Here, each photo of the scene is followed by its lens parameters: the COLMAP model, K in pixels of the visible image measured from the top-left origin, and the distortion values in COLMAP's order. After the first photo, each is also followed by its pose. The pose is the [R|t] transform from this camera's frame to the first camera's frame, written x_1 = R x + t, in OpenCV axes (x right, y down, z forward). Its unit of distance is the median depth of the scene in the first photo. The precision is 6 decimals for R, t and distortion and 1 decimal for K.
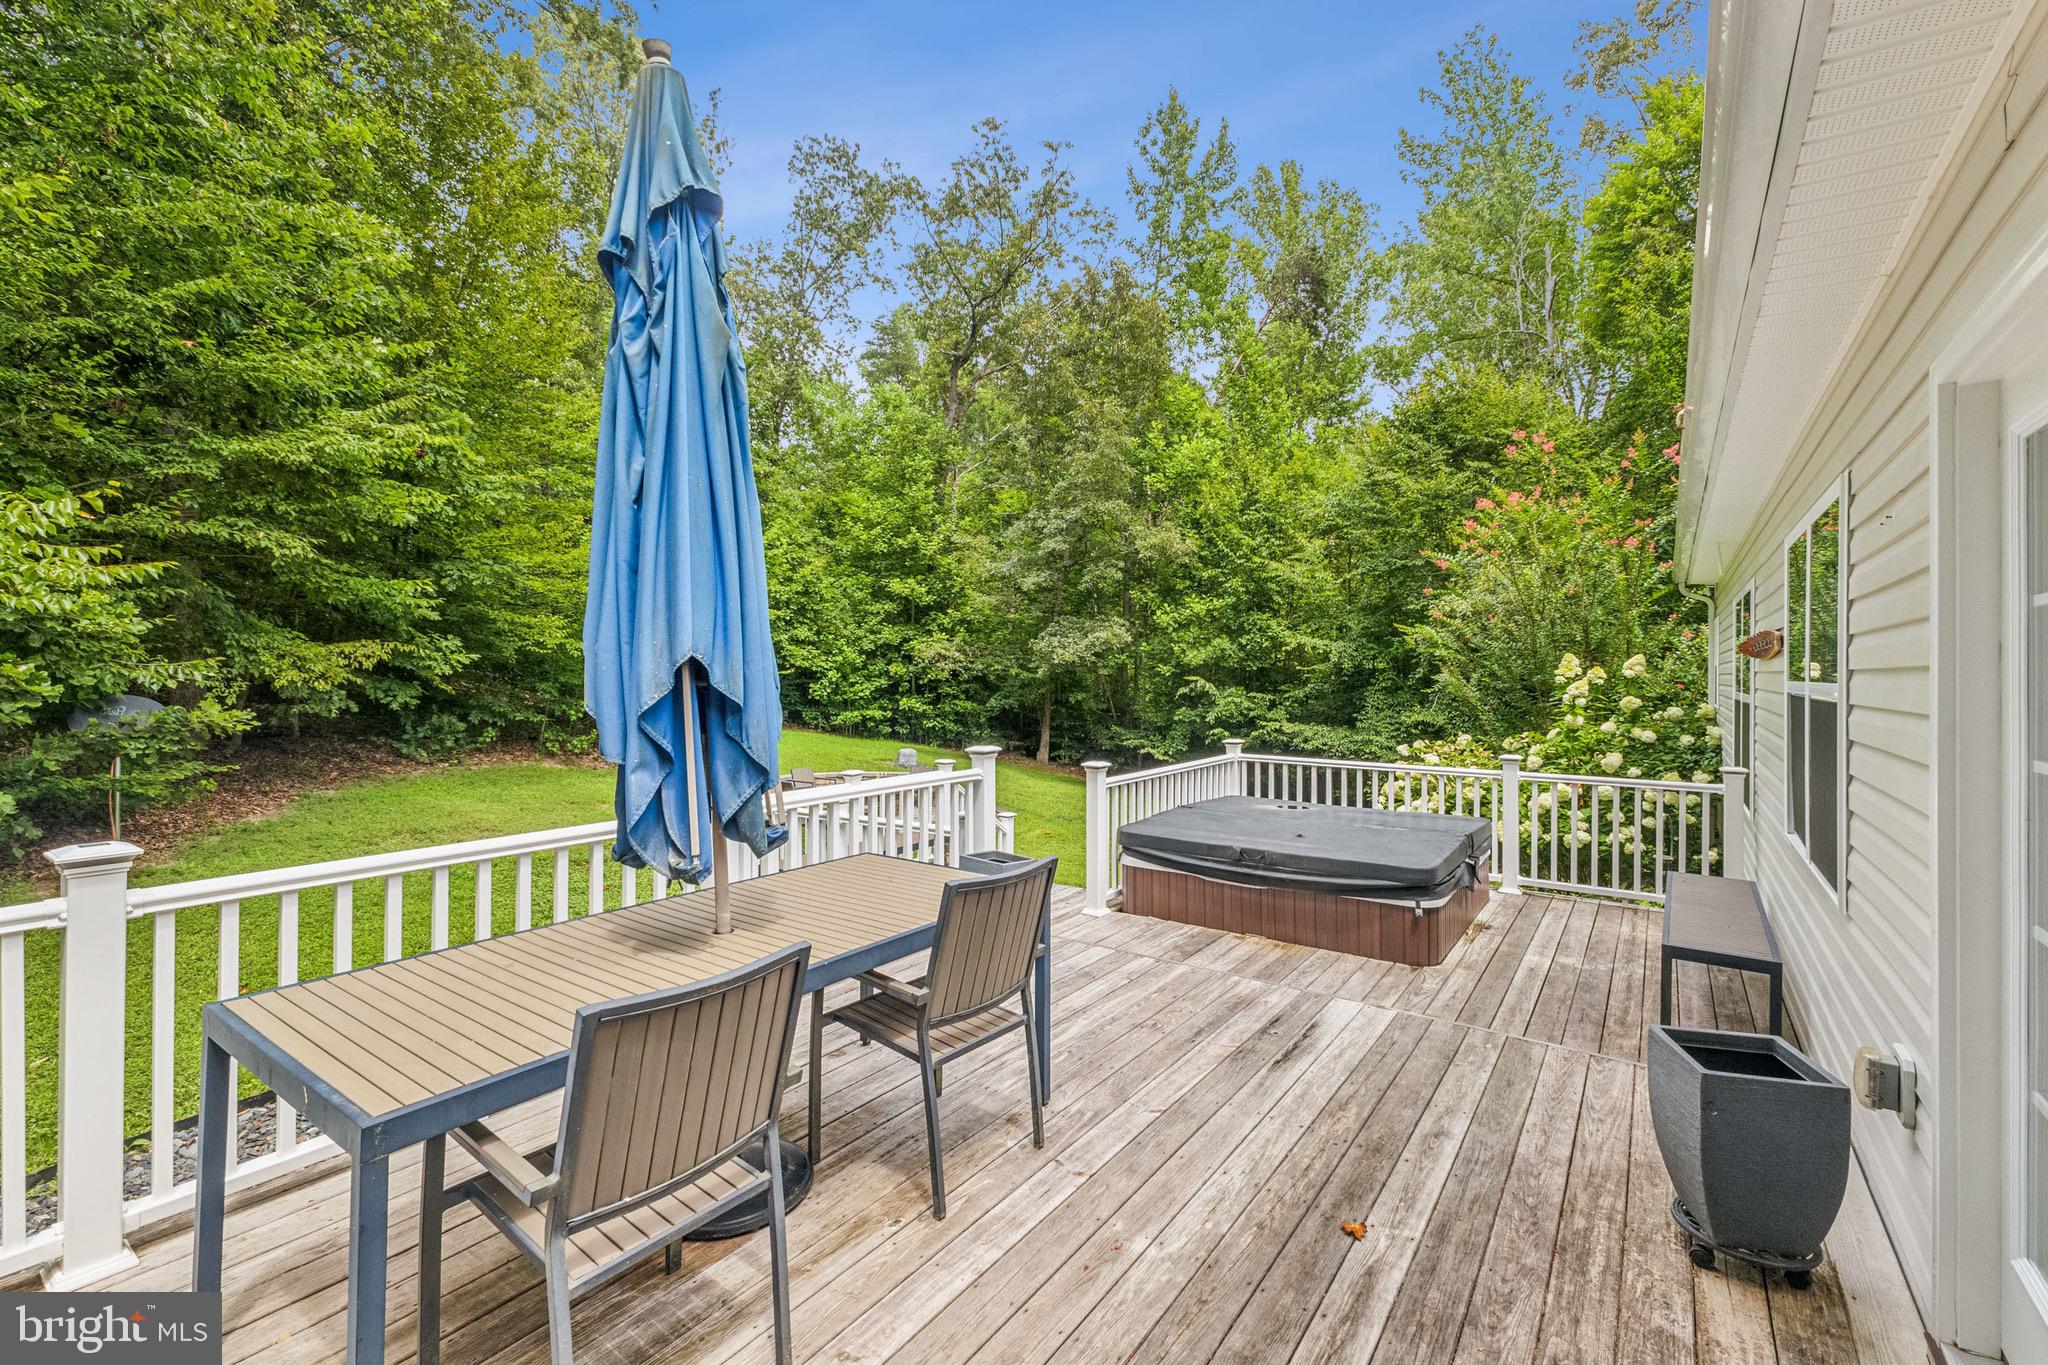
lens RADIAL K [[901.4, 0, 1024.1], [0, 901.4, 670.3], [0, 0, 1]] dist [0.012092, -0.003159]
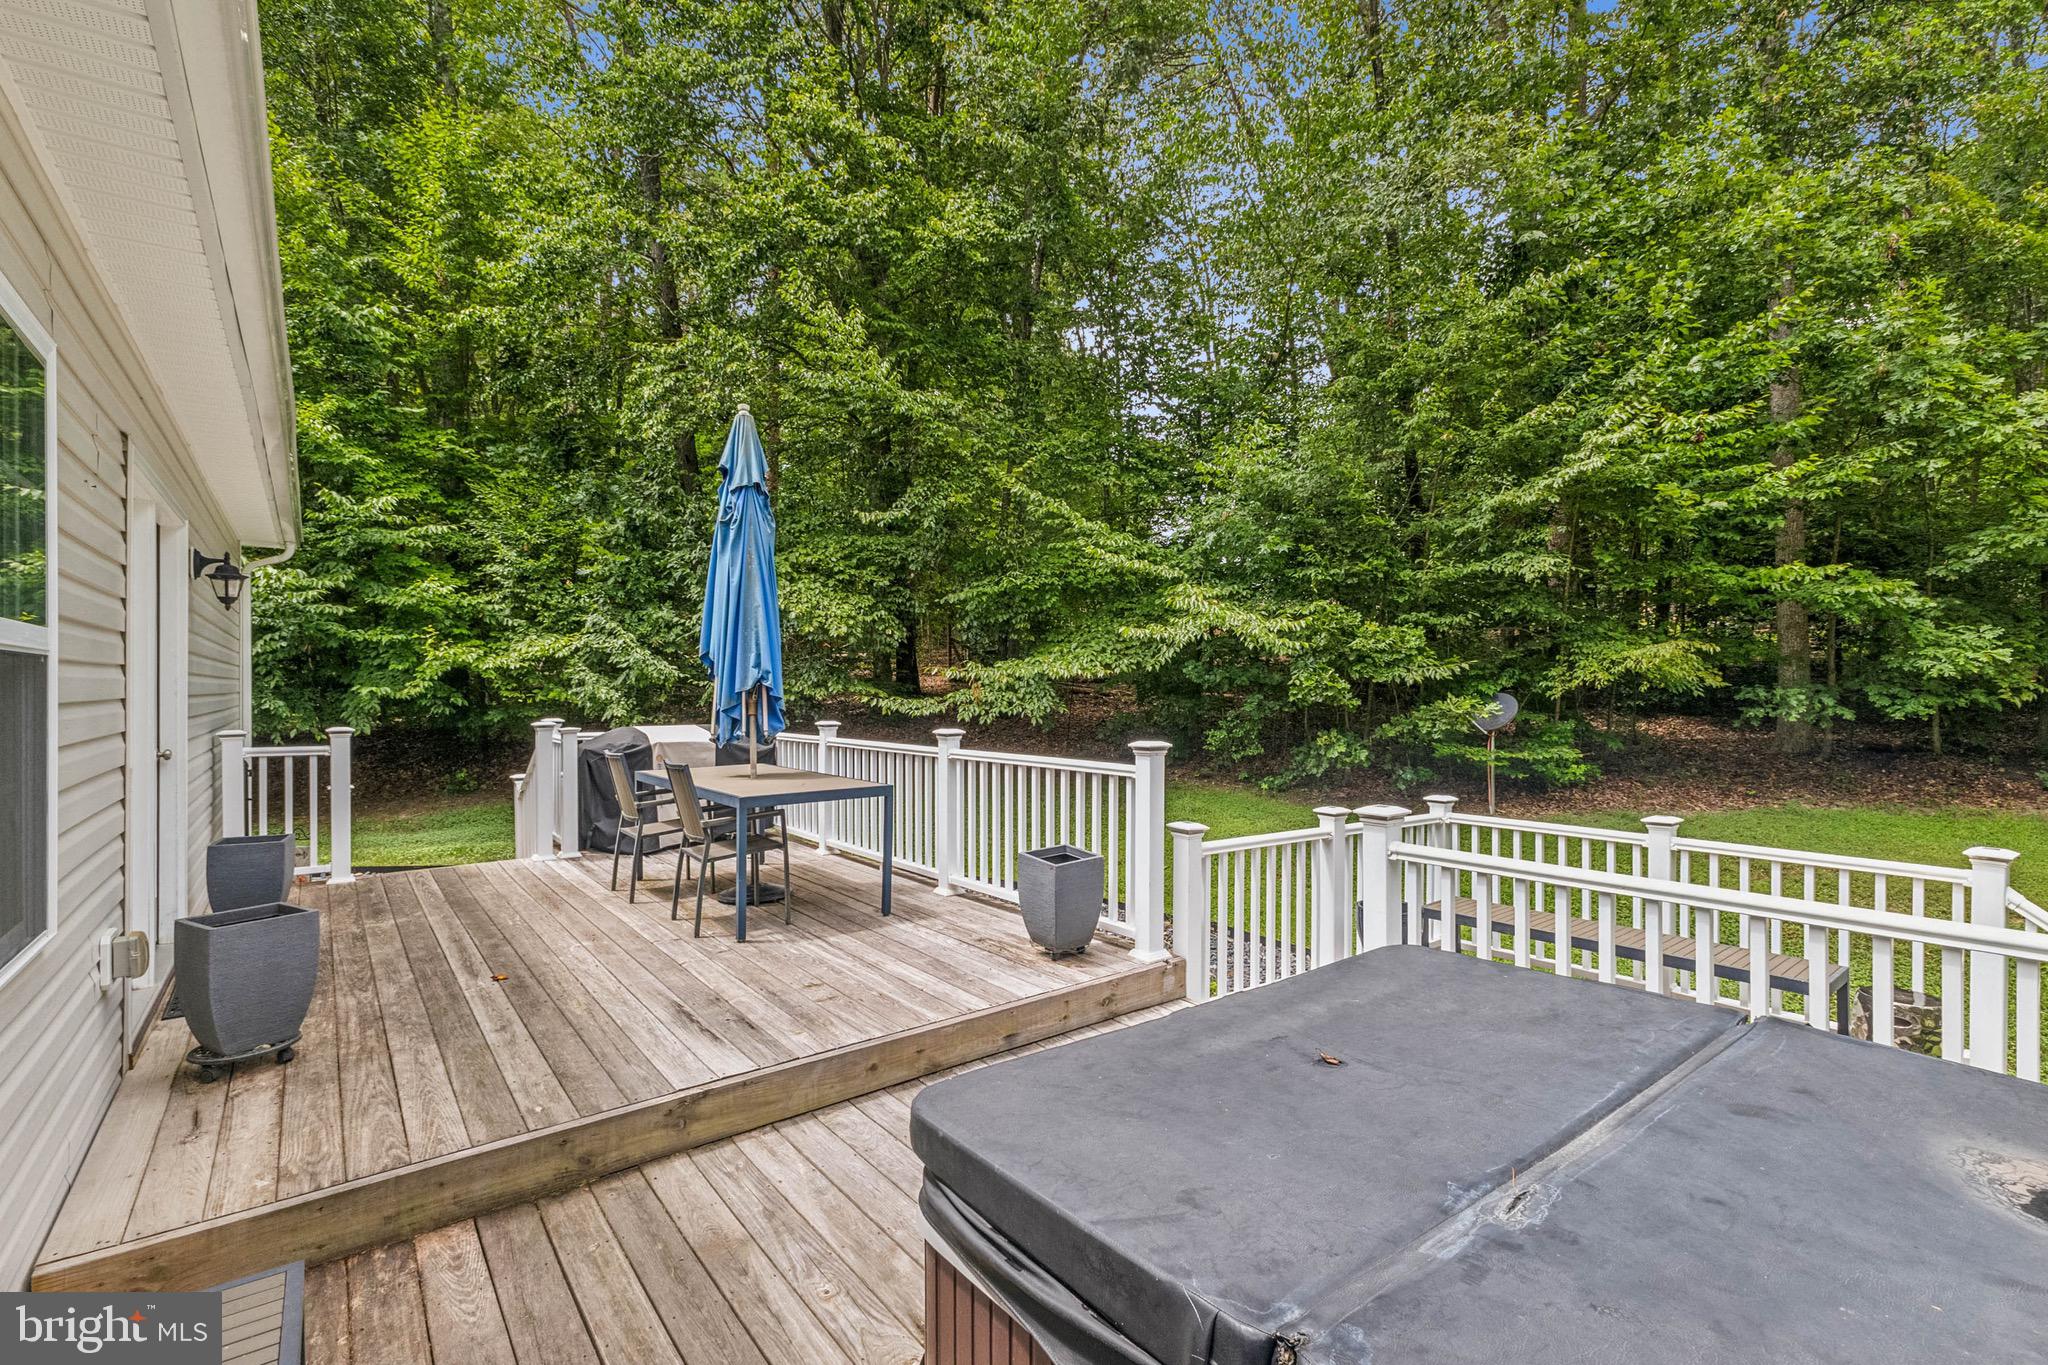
lens RADIAL K [[901.4, 0, 1023.3], [0, 901.4, 687.3], [0, 0, 1]] dist [0.012092, -0.003159]
pose [[-0.289187, -0.002530, -0.957269, 1.284063], [0.000893, 0.999995, -0.002912, 0.059825], [0.957272, -0.001697, -0.289184, 1.830598]]
